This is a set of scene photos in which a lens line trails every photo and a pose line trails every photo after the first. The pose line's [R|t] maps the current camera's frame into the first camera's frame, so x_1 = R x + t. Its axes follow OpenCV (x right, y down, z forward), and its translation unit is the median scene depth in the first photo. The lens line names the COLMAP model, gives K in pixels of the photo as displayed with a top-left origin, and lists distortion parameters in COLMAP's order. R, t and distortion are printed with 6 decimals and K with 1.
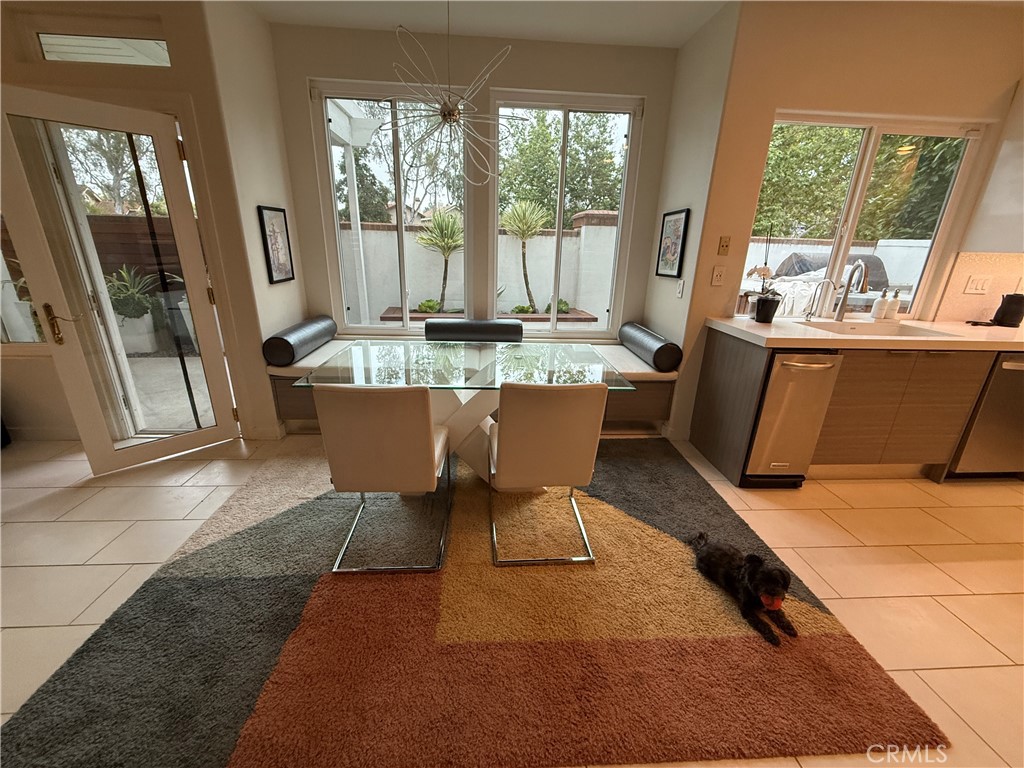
lens RADIAL K [[409.2, 0, 508.9], [0, 409.2, 386.0], [0, 0, 1]] dist [-0.002635, 0.001143]
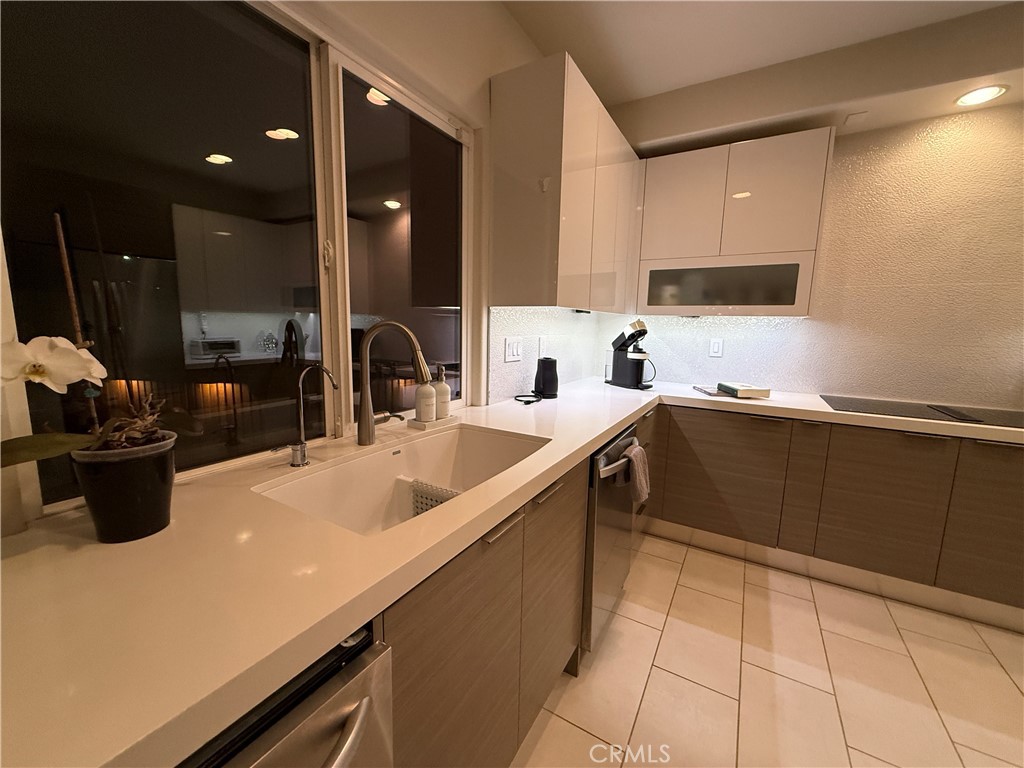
lens RADIAL K [[409.2, 0, 514.8], [0, 409.2, 383.9], [0, 0, 1]] dist [-0.002635, 0.001143]
pose [[0.557641, -0.131052, 0.819672, 0.567694], [0.265704, 0.963685, -0.026687, -0.180484], [-0.786408, 0.232672, 0.572212, 0.630801]]
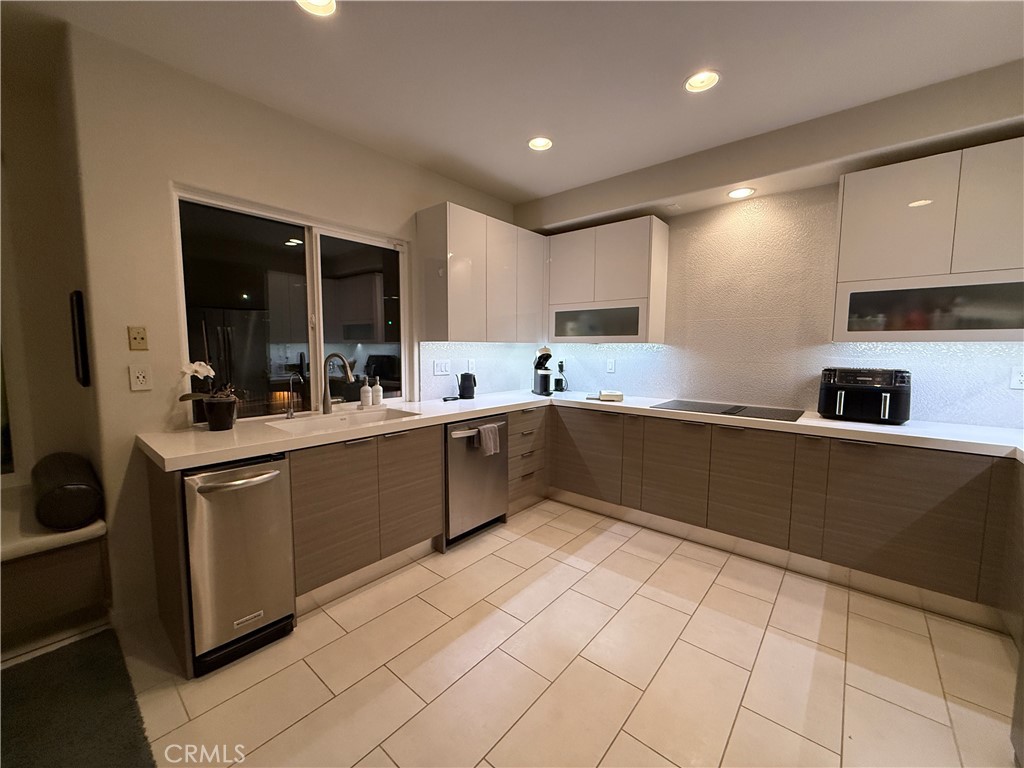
lens RADIAL K [[409.2, 0, 515.7], [0, 409.2, 384.4], [0, 0, 1]] dist [-0.002635, 0.001143]
pose [[0.689279, -0.087760, 0.719161, 0.468449], [0.249354, 0.960728, -0.121755, -0.001931], [-0.680233, 0.263249, 0.684093, 0.052512]]
